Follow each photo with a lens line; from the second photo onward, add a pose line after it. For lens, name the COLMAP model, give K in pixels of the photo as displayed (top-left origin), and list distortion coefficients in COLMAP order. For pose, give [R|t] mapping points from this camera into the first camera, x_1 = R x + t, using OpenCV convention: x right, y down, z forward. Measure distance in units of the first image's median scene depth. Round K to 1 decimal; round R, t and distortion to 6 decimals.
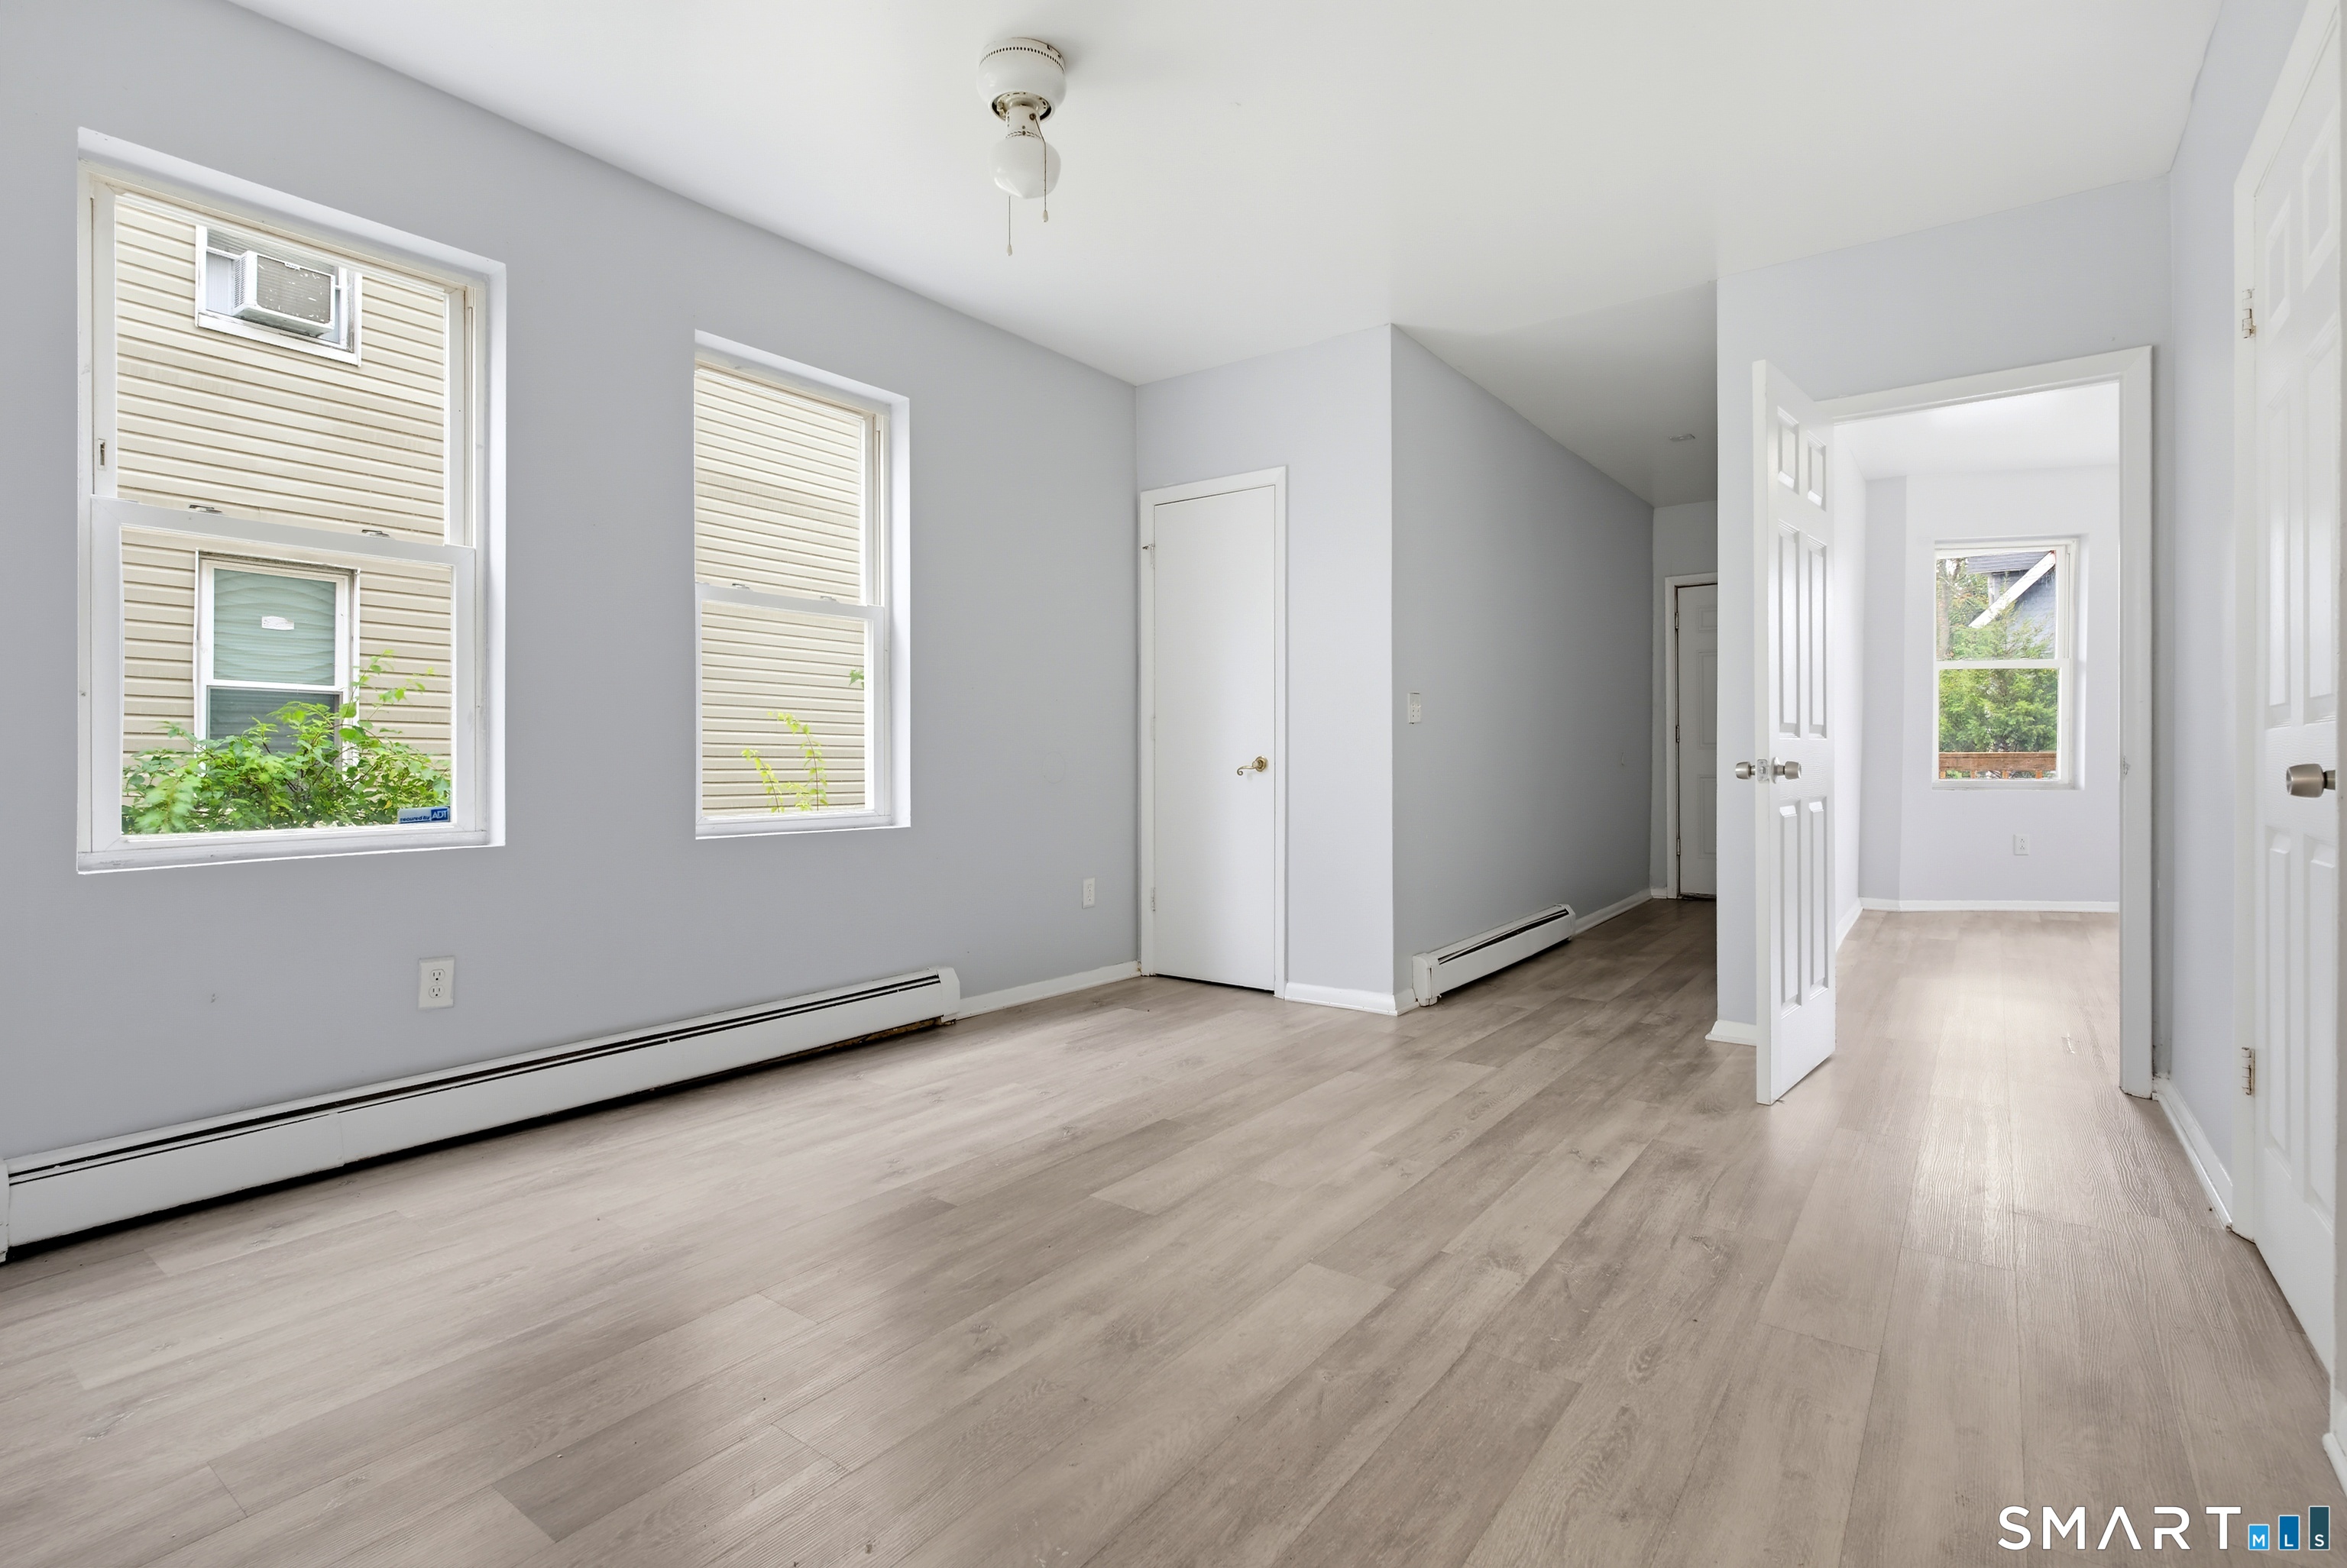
lens RADIAL K [[1120.2, 0, 1174.7], [0, 1120.2, 763.1], [0, 0, 1]] dist [0.000215, 0.000453]
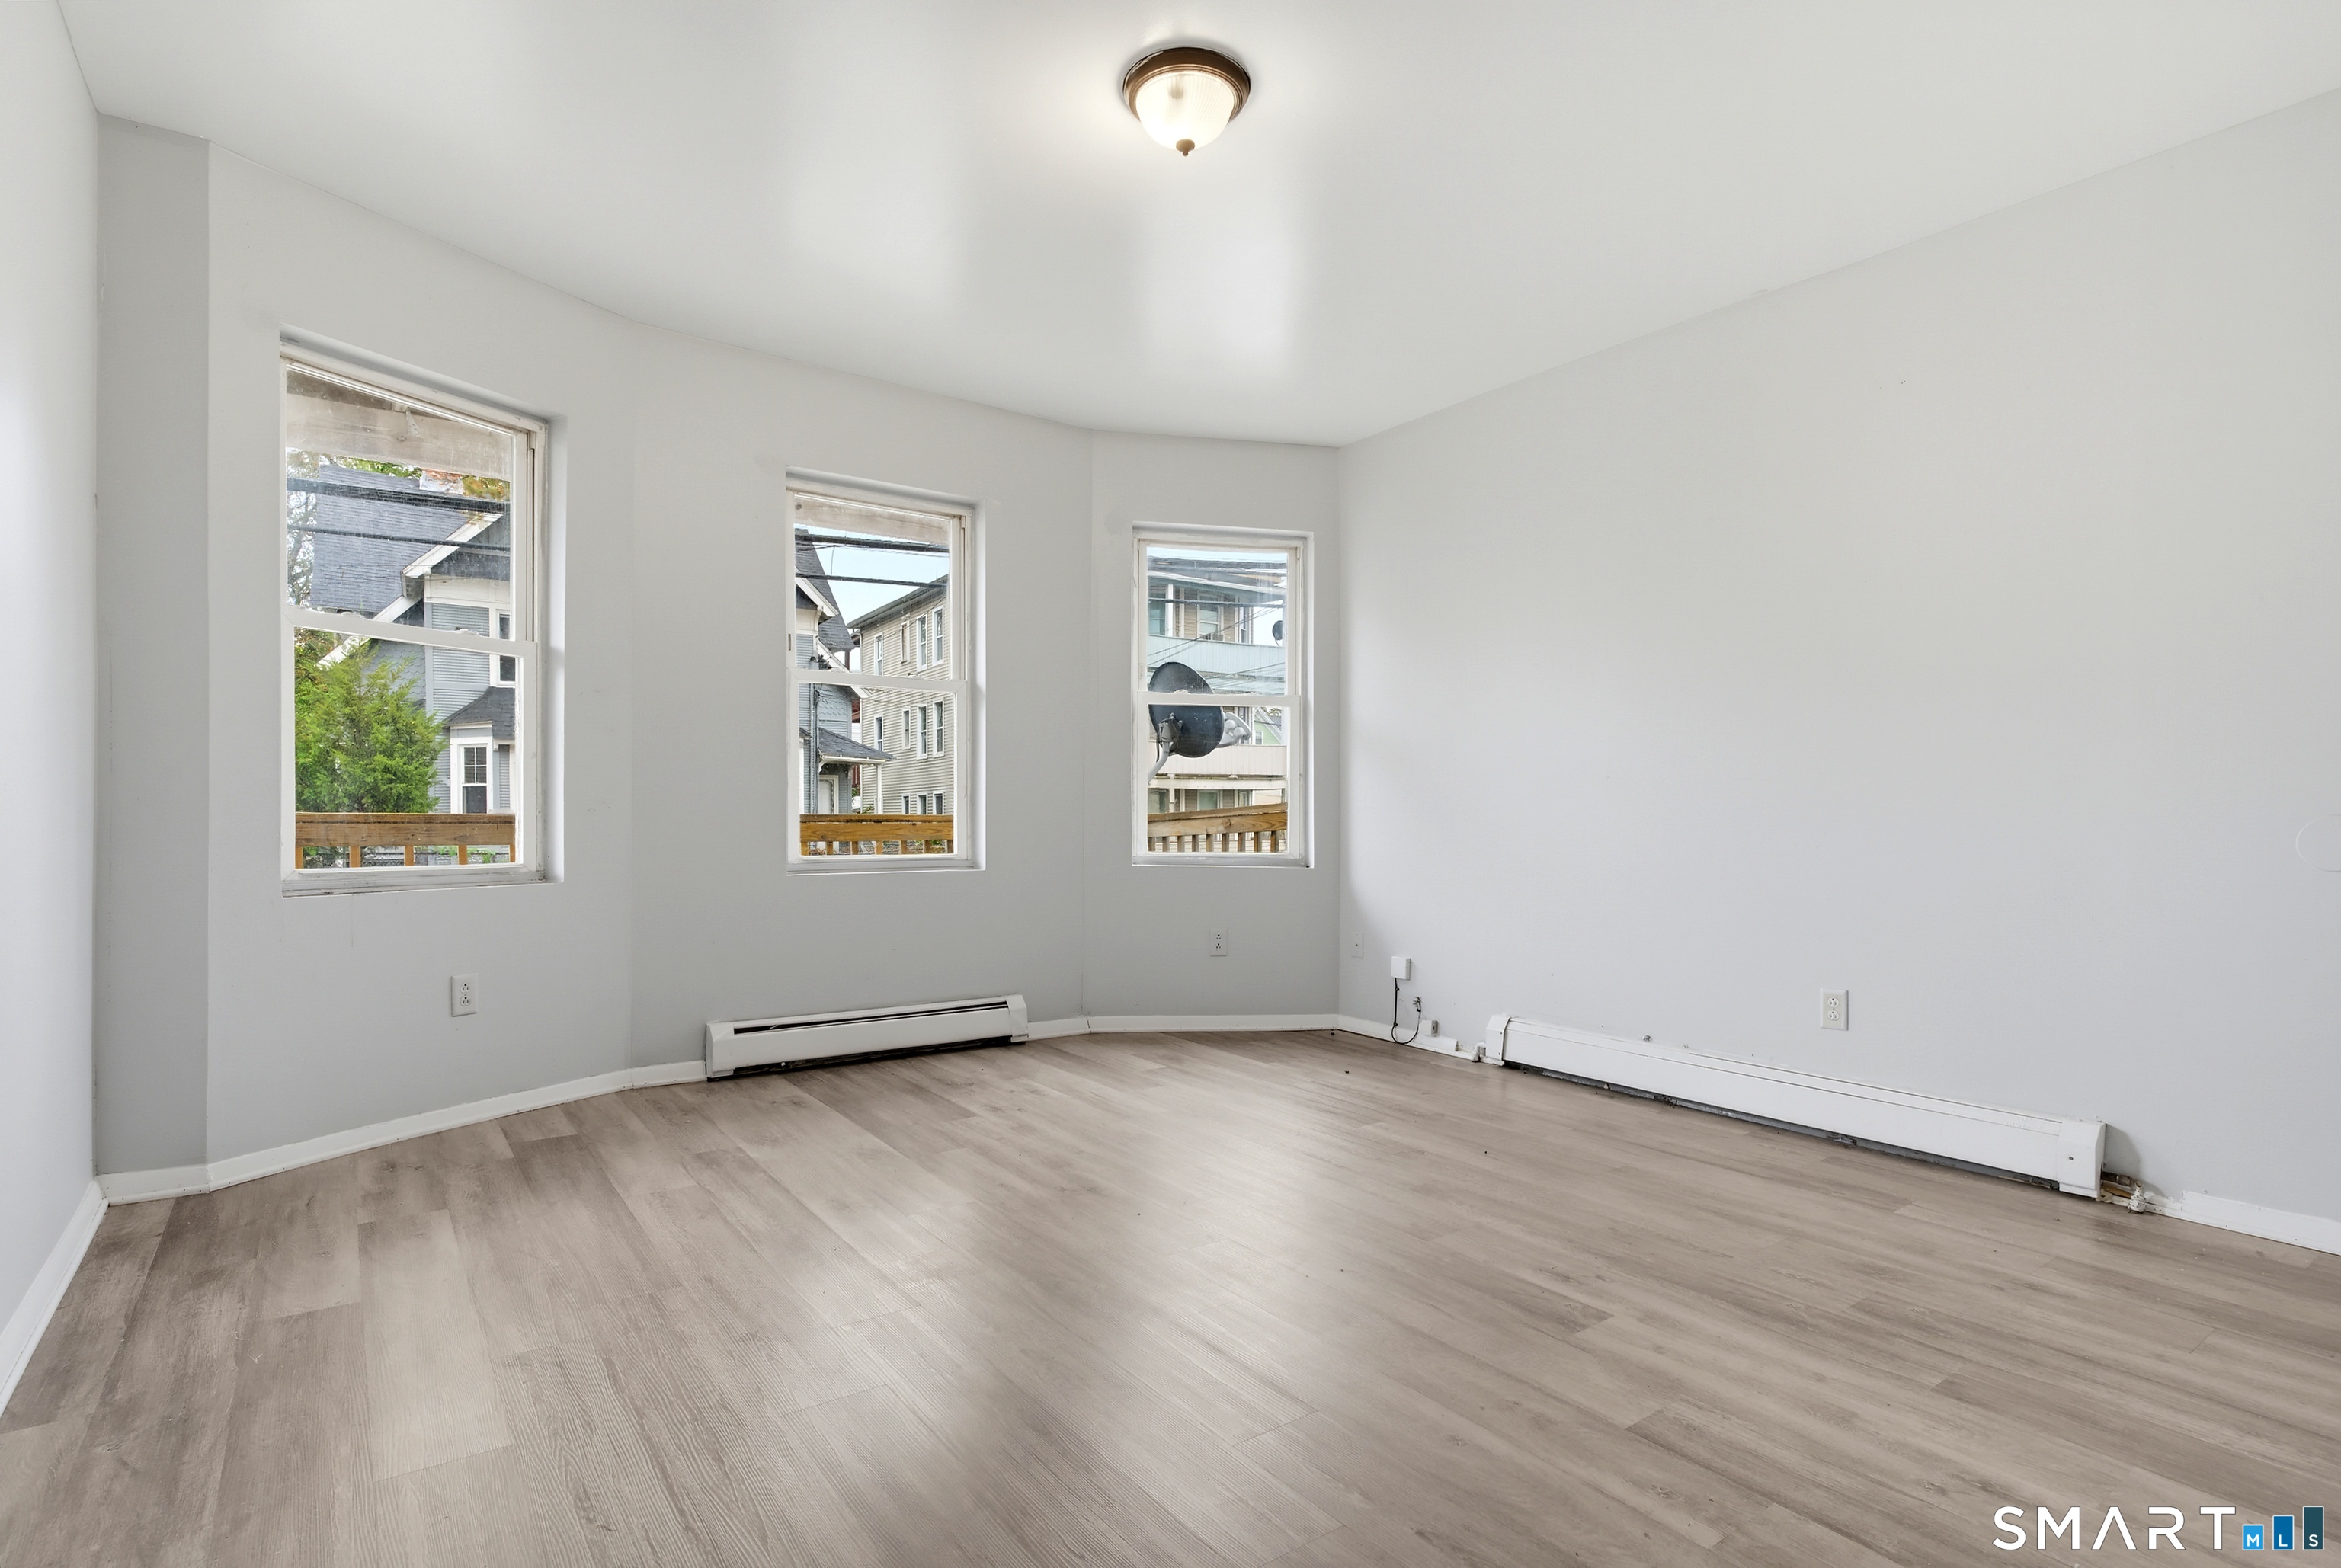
lens RADIAL K [[1159.0, 0, 1164.7], [0, 1159.0, 865.8], [0, 0, 1]] dist [-0.004739, -0.000881]
pose [[0.314087, -0.030548, 0.948903, 0.092980], [-0.002826, 0.999448, 0.033111, -0.001008], [-0.949390, -0.013082, 0.313827, 0.138741]]
